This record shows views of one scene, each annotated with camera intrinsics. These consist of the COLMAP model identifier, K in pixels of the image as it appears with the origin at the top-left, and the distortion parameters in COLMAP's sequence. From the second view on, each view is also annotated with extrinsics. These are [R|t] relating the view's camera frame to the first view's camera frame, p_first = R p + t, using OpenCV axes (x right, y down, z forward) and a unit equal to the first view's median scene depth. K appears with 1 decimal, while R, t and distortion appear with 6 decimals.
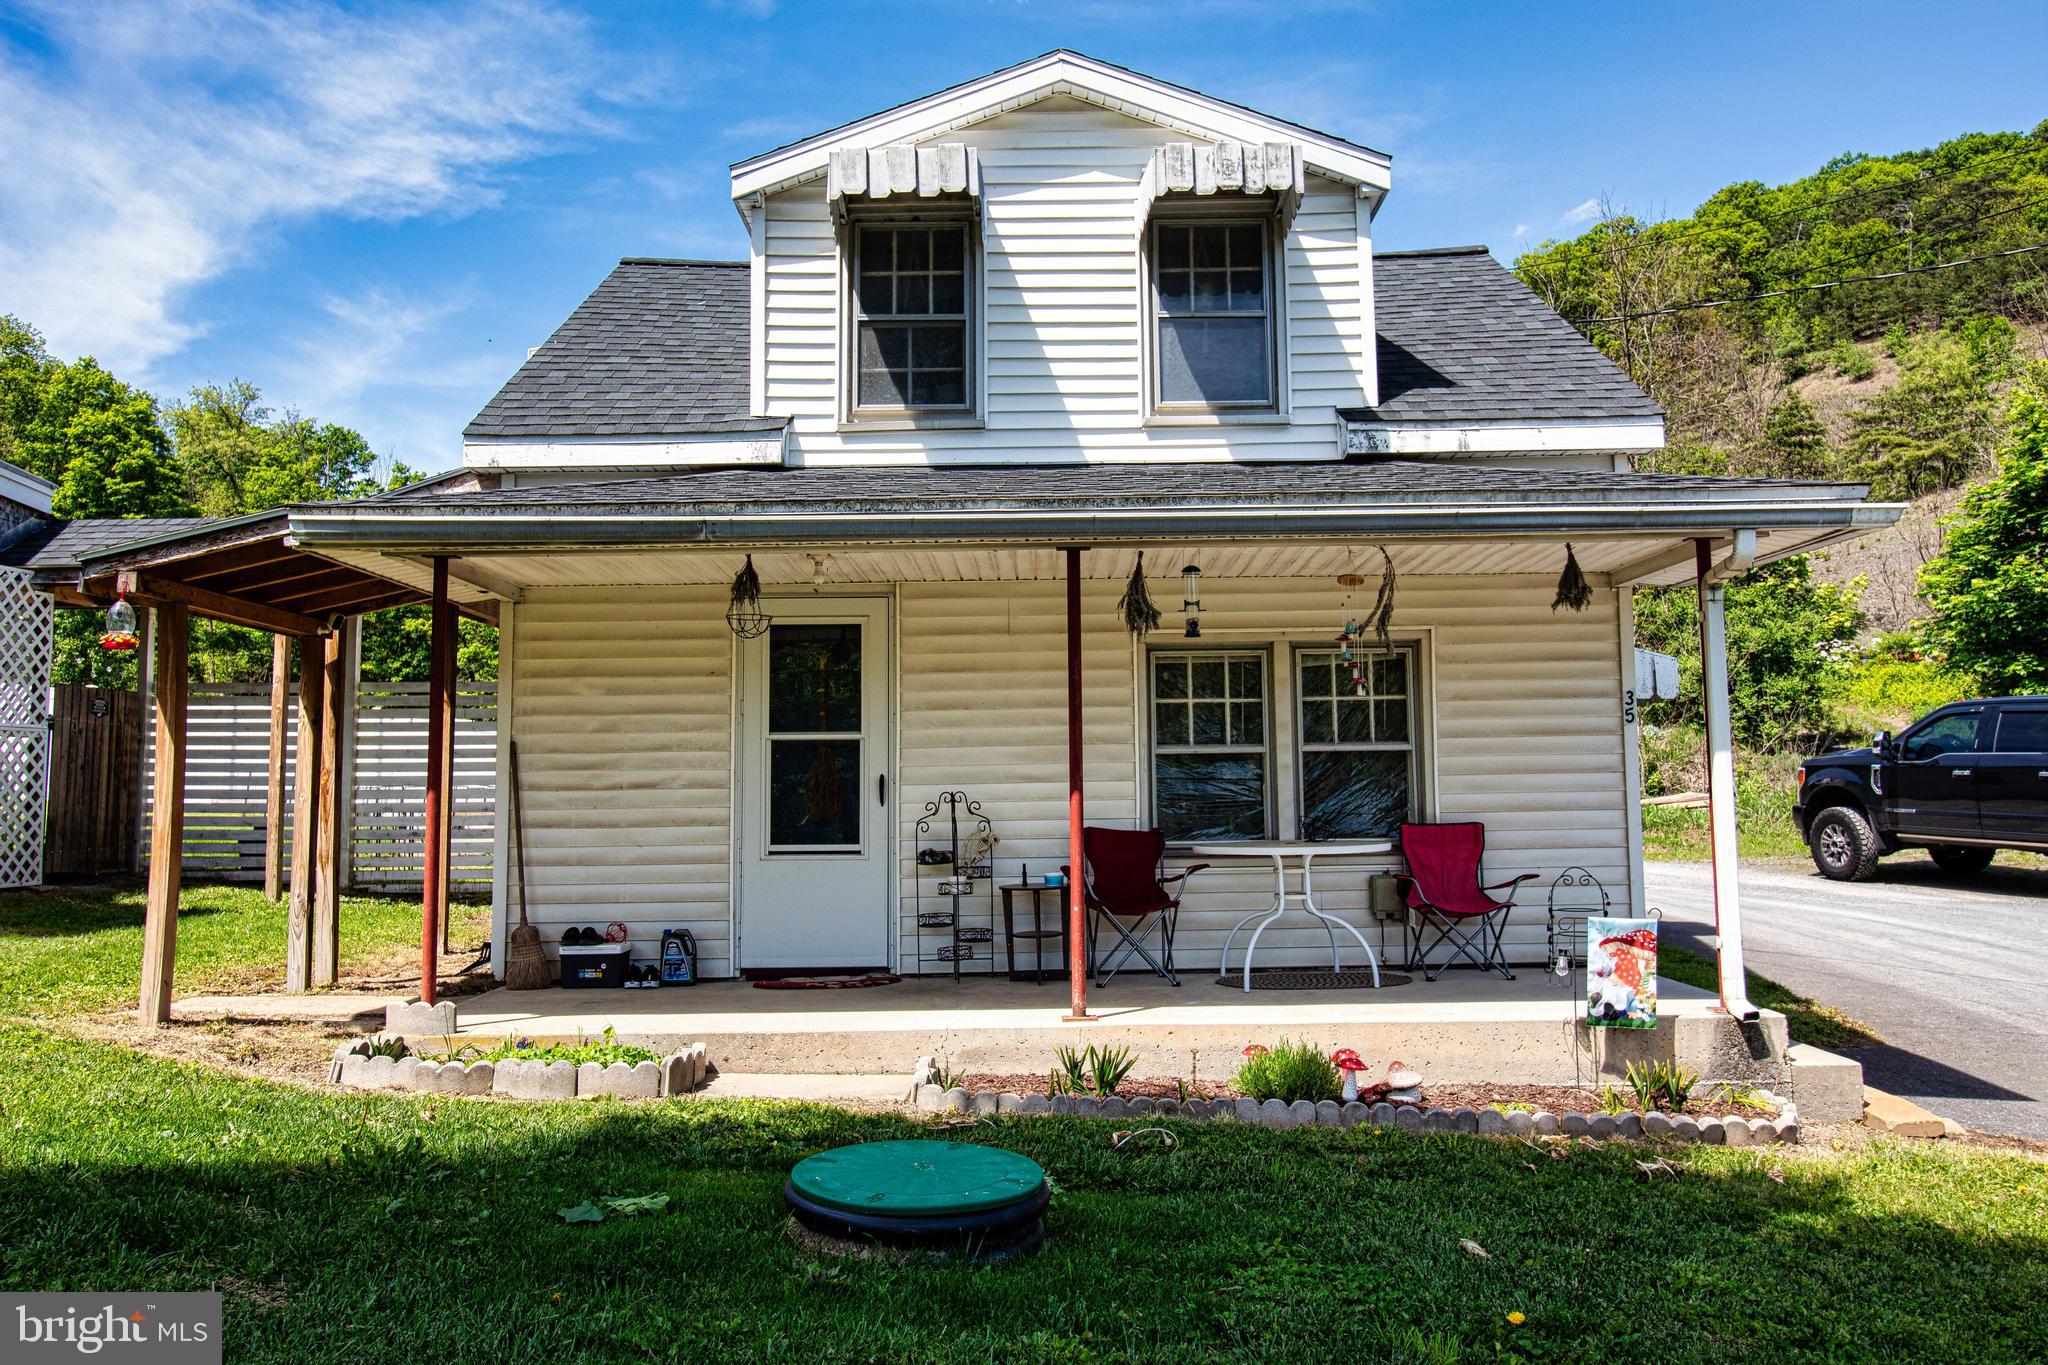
lens RADIAL K [[1575.0, 0, 1022.0], [0, 1575.0, 656.9], [0, 0, 1]] dist [0.010509, 0.004199]
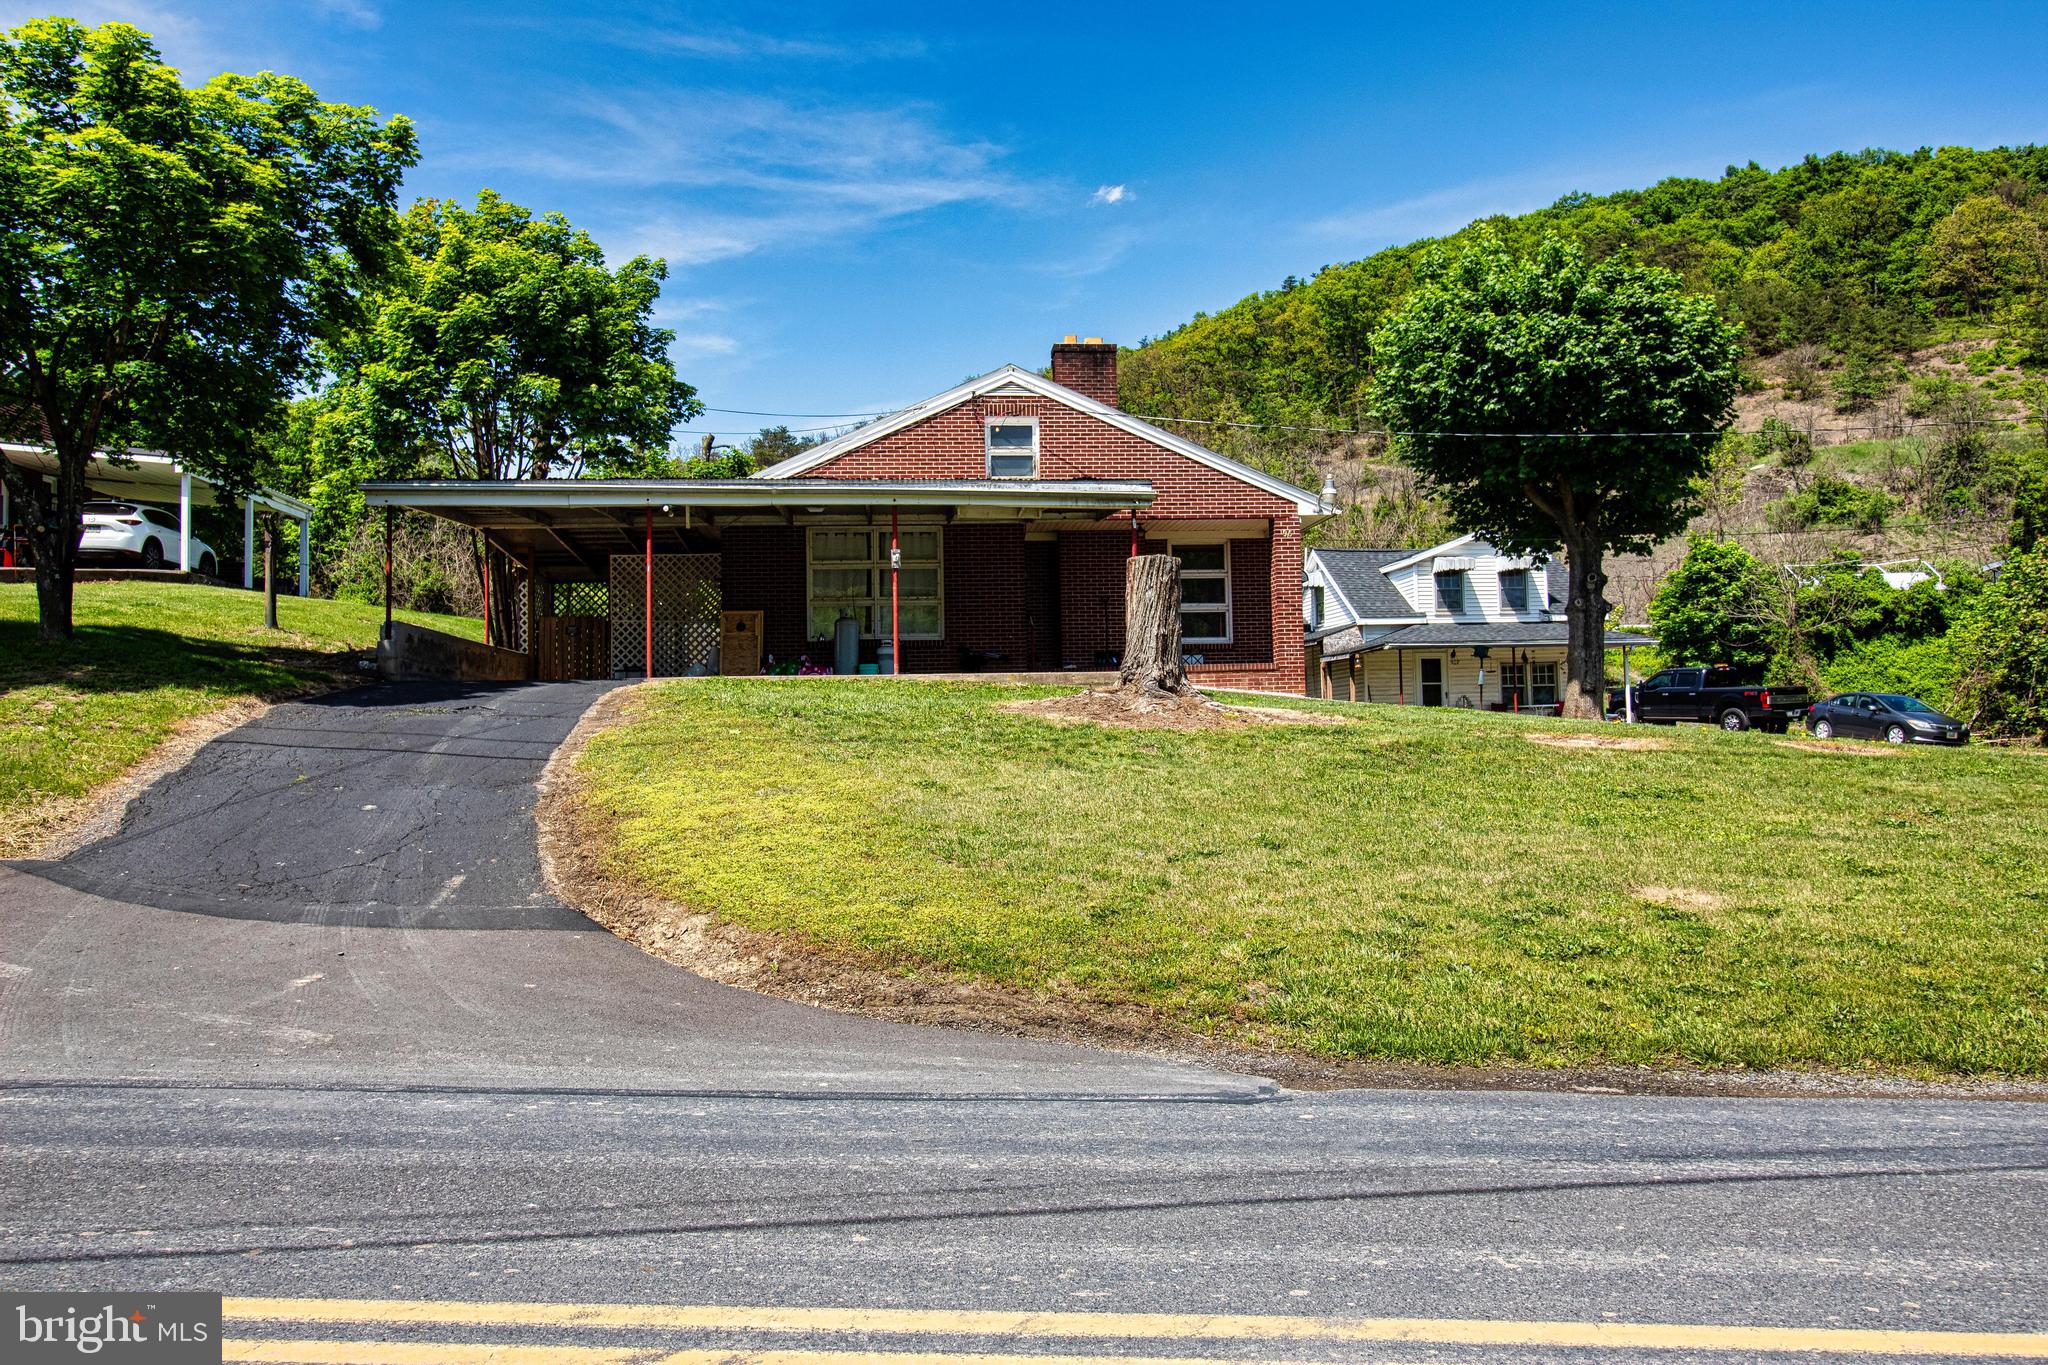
lens RADIAL K [[1575.0, 0, 1022.0], [0, 1575.0, 656.9], [0, 0, 1]] dist [0.010509, 0.004199]
pose [[0.988412, -0.005967, 0.151678, -1.955606], [0.001660, 0.999592, 0.028510, -0.155243], [-0.151786, -0.027928, 0.988019, -3.245506]]
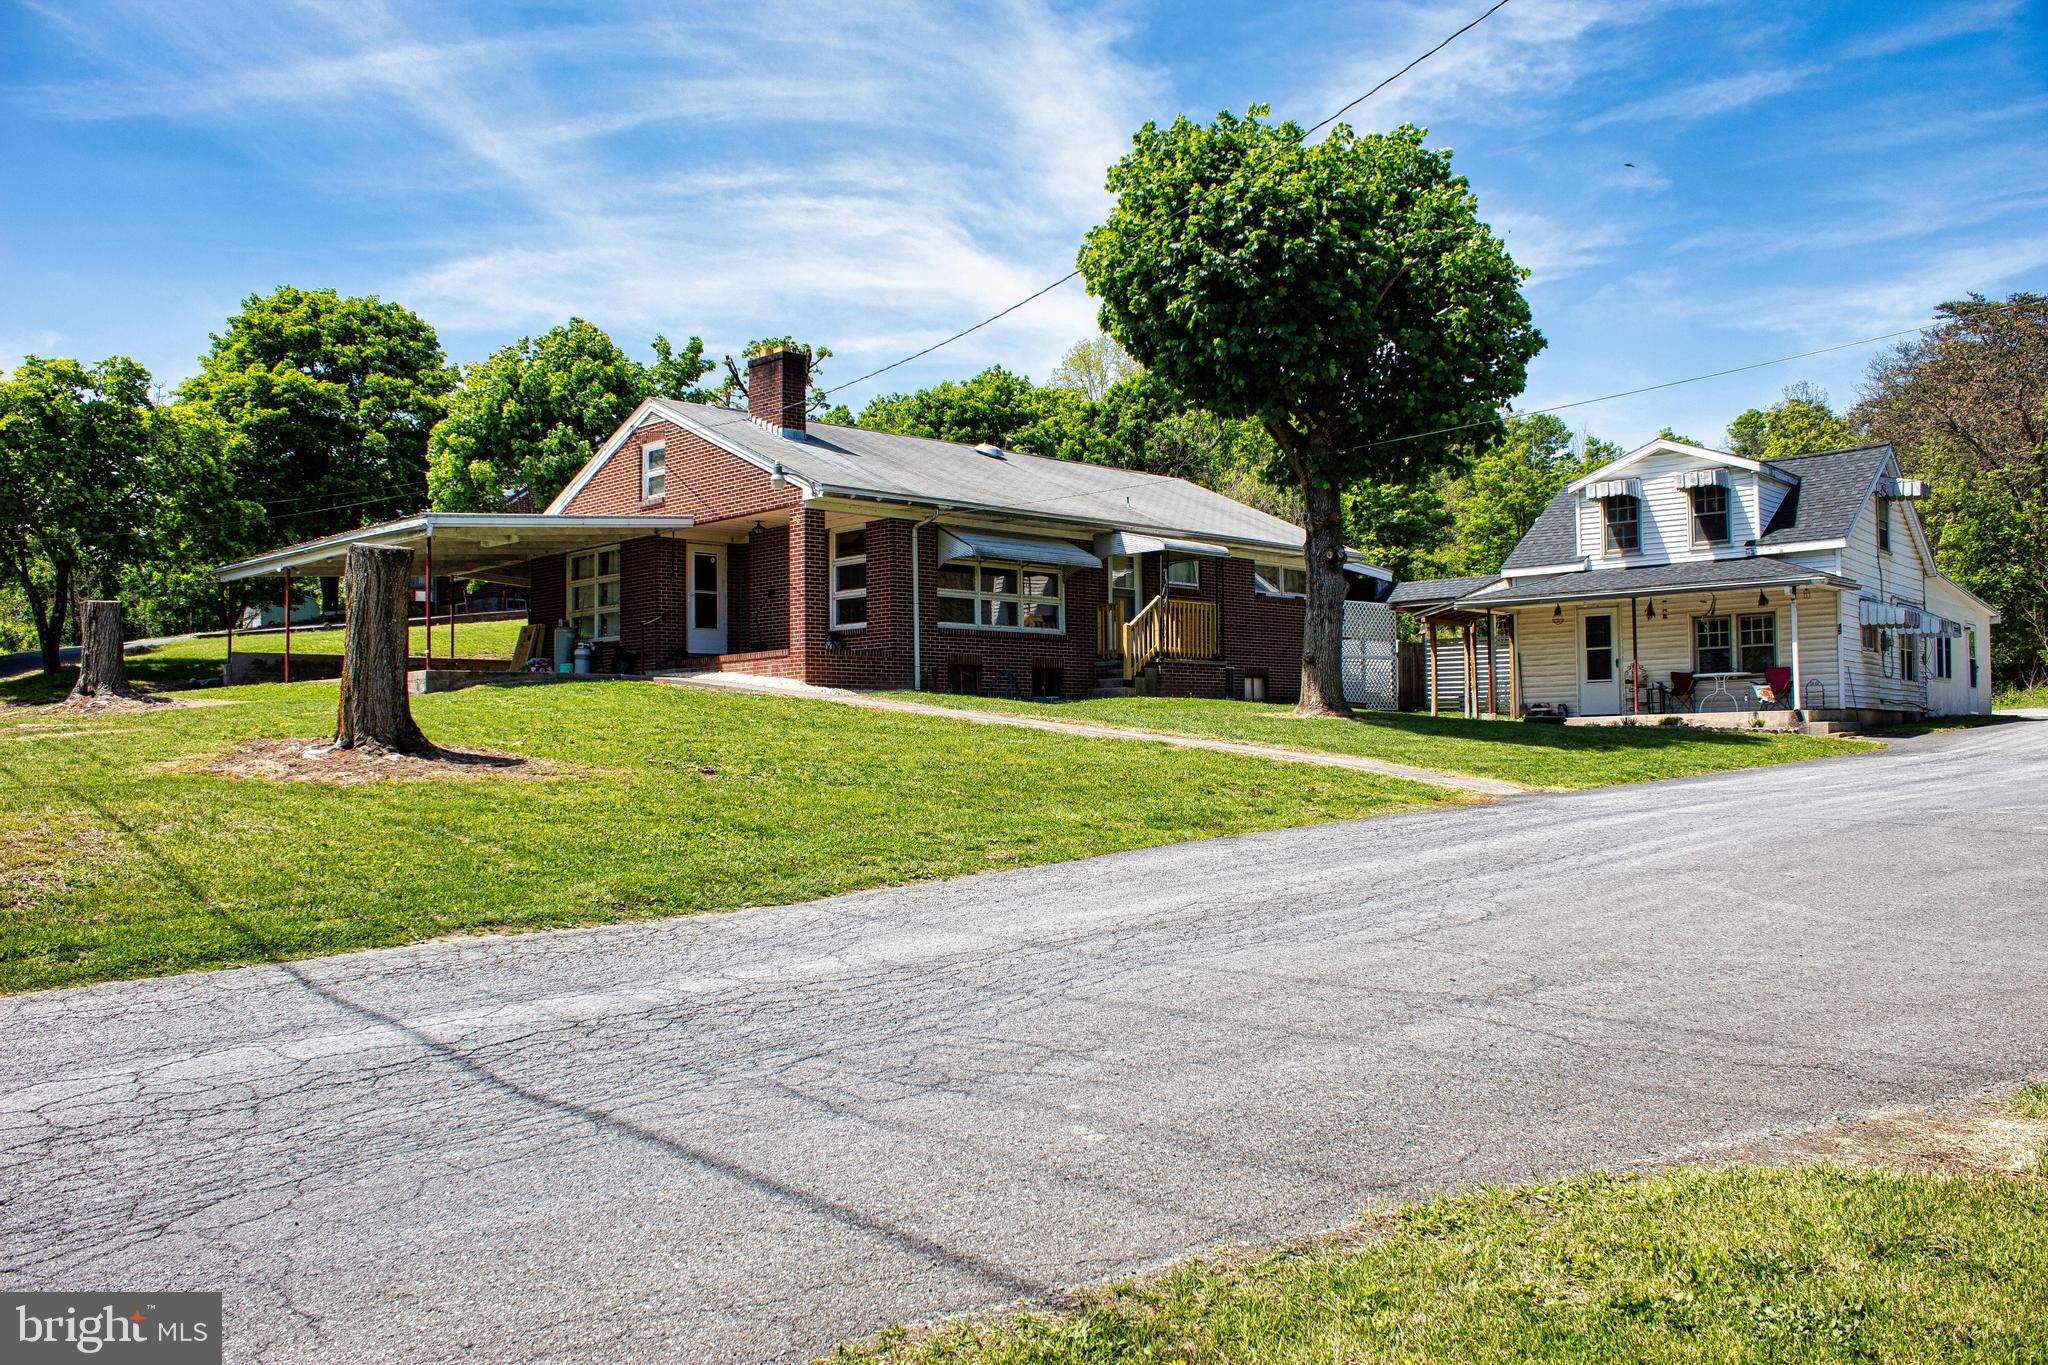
lens RADIAL K [[1677.7, 0, 1024.0], [0, 1677.7, 682.5], [0, 0, 1]] dist [-0.128216, 0.013308]
pose [[0.741255, -0.026110, -0.670715, 1.344323], [0.063889, 0.997451, 0.031780, -0.069532], [0.668176, -0.066409, 0.741034, -2.496741]]
